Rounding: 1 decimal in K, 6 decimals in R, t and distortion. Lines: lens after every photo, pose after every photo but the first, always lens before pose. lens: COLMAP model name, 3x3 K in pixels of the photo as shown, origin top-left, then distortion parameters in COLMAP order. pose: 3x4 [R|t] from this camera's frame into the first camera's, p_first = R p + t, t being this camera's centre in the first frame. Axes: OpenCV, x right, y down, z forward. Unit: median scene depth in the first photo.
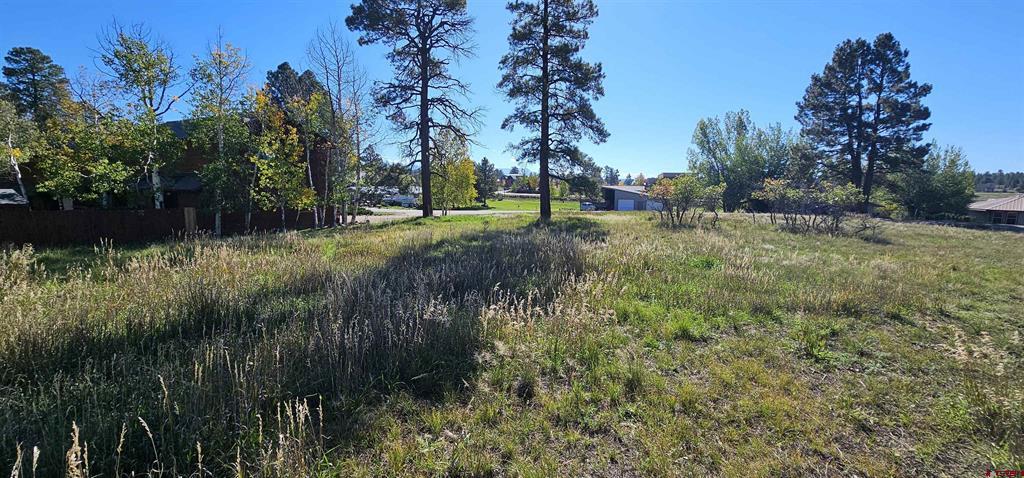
lens RADIAL K [[415.4, 0, 509.6], [0, 415.4, 239.2], [0, 0, 1]] dist [-0.000124, -0.000181]
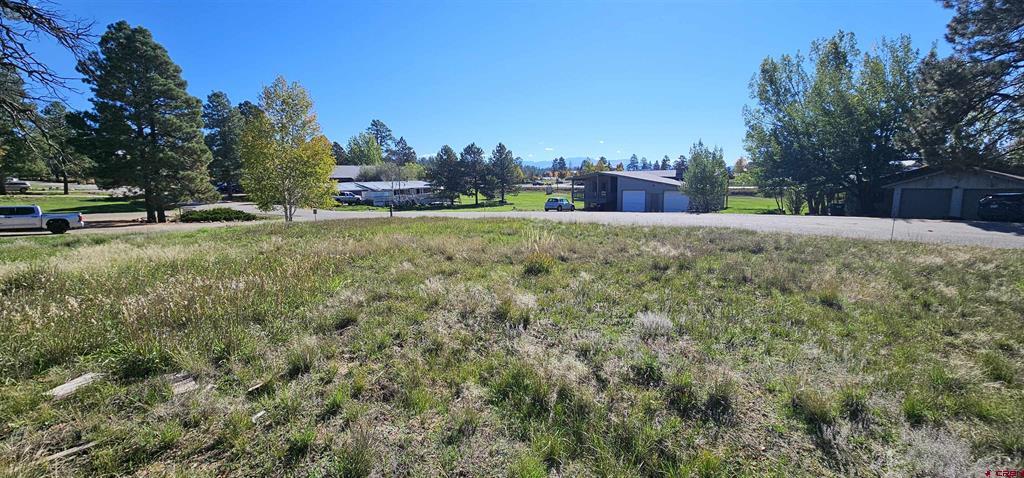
lens RADIAL K [[415.6, 0, 509.7], [0, 415.6, 240.0], [0, 0, 1]] dist [-0.001267, -0.000862]
pose [[0.970973, 0.003058, -0.239171, 0.351261], [0.000956, 0.999861, 0.016665, -0.041087], [0.239188, -0.016410, 0.970835, 0.450719]]
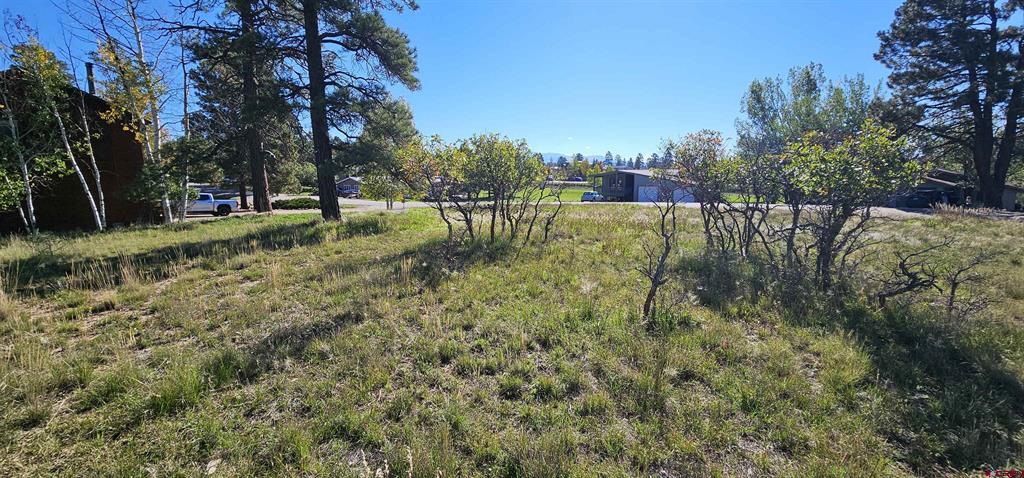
lens RADIAL K [[415.6, 0, 509.7], [0, 415.6, 240.0], [0, 0, 1]] dist [-0.001267, -0.000862]
pose [[0.985121, 0.006841, -0.171727, 0.222051], [-0.001942, 0.999587, 0.028681, -0.021467], [0.171852, -0.027921, 0.984727, 0.238026]]
